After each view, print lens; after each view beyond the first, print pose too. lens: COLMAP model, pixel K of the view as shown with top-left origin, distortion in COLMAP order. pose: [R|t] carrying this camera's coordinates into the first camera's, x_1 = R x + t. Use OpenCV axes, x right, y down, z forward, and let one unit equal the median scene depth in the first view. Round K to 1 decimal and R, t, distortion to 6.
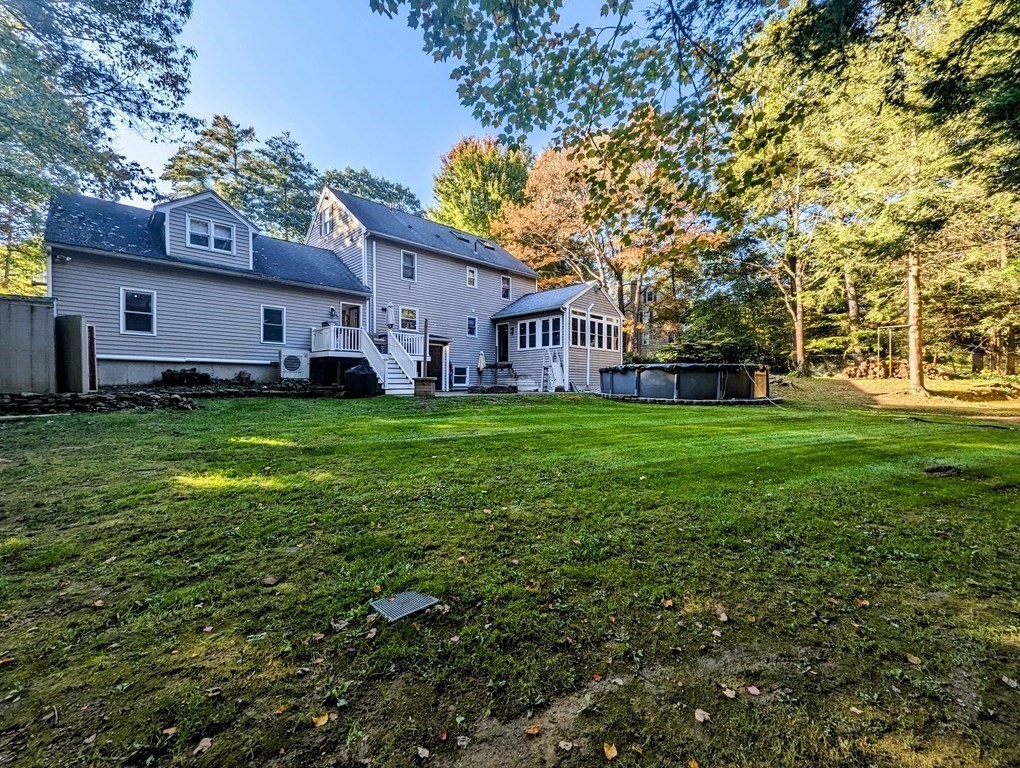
lens RADIAL K [[429.4, 0, 508.9], [0, 429.4, 386.4], [0, 0, 1]] dist [-0.000031, -0.000751]
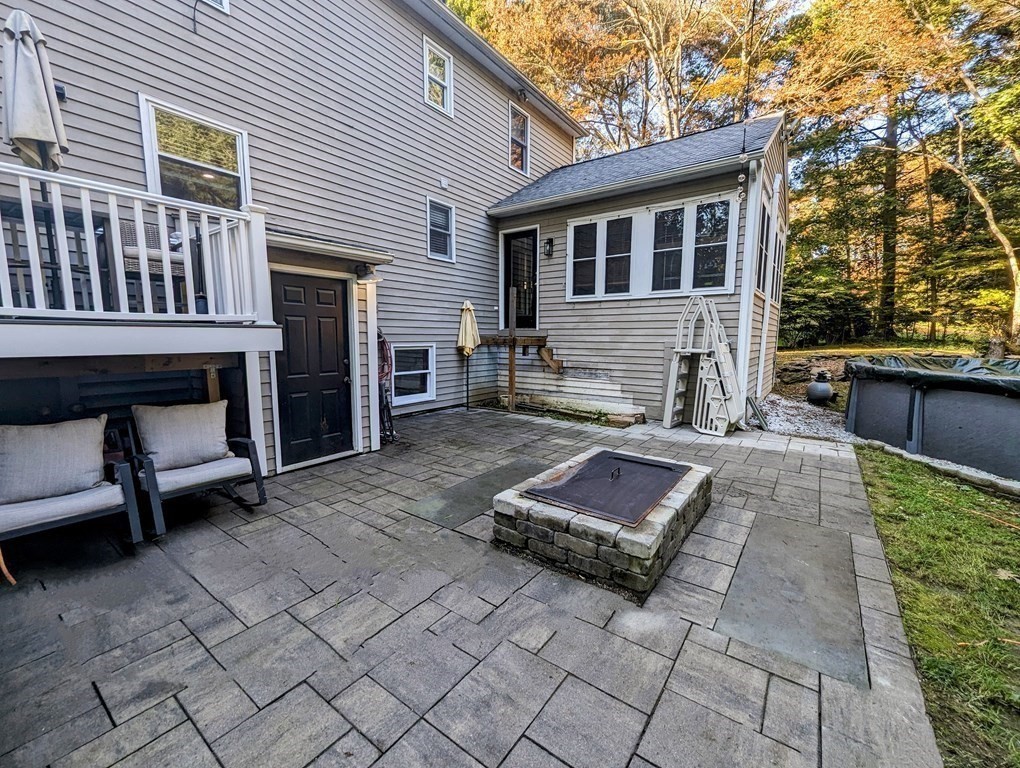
lens RADIAL K [[429.4, 0, 510.5], [0, 429.4, 388.0], [0, 0, 1]] dist [-0.000031, -0.000751]
pose [[0.987304, -0.014606, 0.158171, -0.088904], [-0.004869, 0.992513, 0.122045, -0.054454], [-0.158769, -0.121266, 0.979840, 0.638786]]
